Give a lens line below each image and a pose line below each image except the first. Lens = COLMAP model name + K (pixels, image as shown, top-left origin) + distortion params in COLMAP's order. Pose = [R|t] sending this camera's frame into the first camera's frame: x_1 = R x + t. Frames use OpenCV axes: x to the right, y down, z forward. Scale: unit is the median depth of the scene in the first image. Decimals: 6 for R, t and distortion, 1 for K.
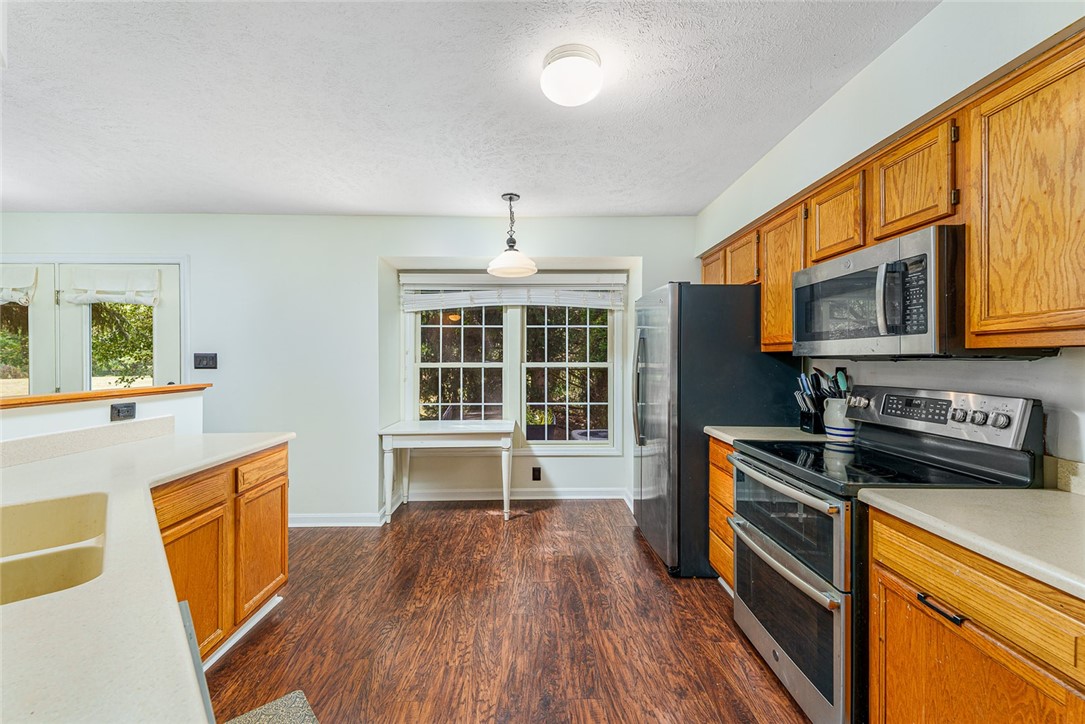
lens RADIAL K [[432.5, 0, 542.9], [0, 432.5, 359.9], [0, 0, 1]] dist [0.027567, -0.016473]
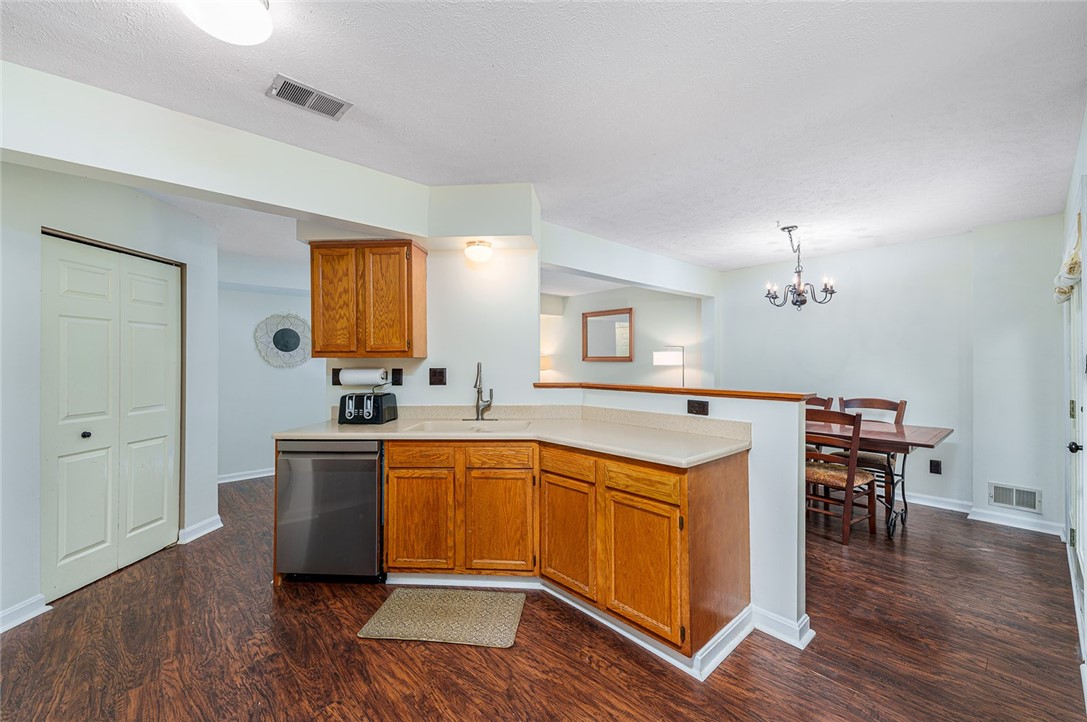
lens RADIAL K [[433.3, 0, 543.9], [0, 433.3, 358.9], [0, 0, 1]] dist [0.027567, -0.016473]
pose [[-0.751238, -0.005319, -0.660010, 0.146212], [-0.002716, 0.999984, -0.004967, -0.006759], [0.660026, -0.001939, -0.751241, 1.826728]]
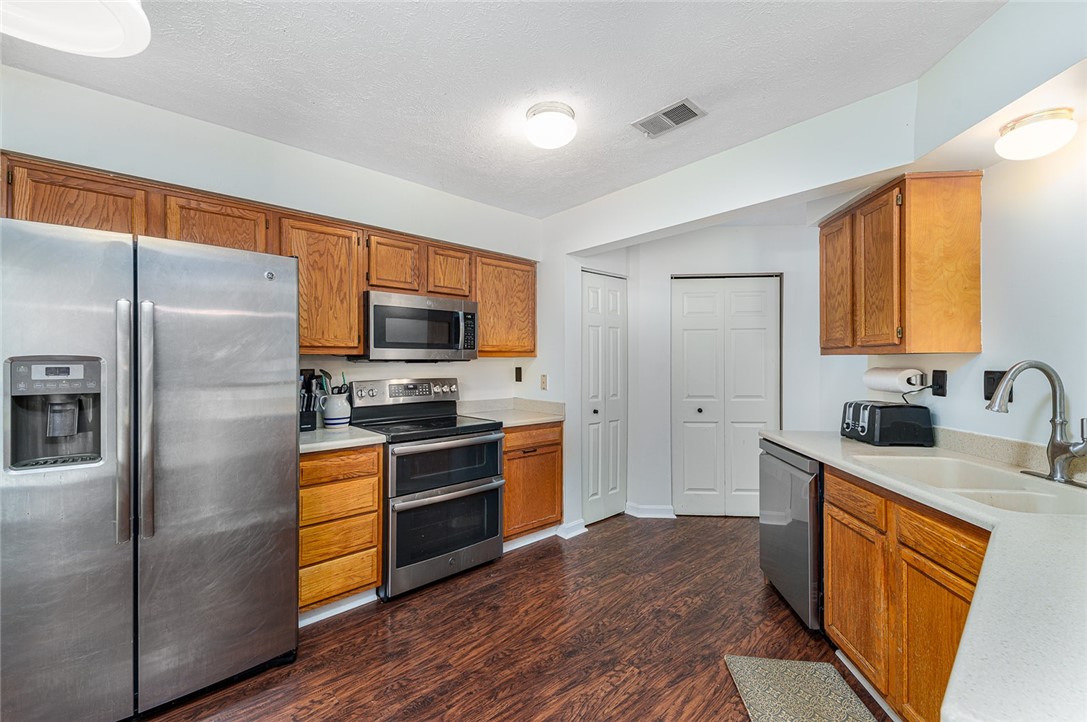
lens RADIAL K [[438.3, 0, 542.1], [0, 438.3, 358.8], [0, 0, 1]] dist [0.042460, -0.018137]
pose [[-0.647455, 0.003830, 0.762094, -0.787520], [0.005570, 0.999984, -0.000294, -0.009419], [-0.762084, 0.004055, -0.647466, 1.679623]]
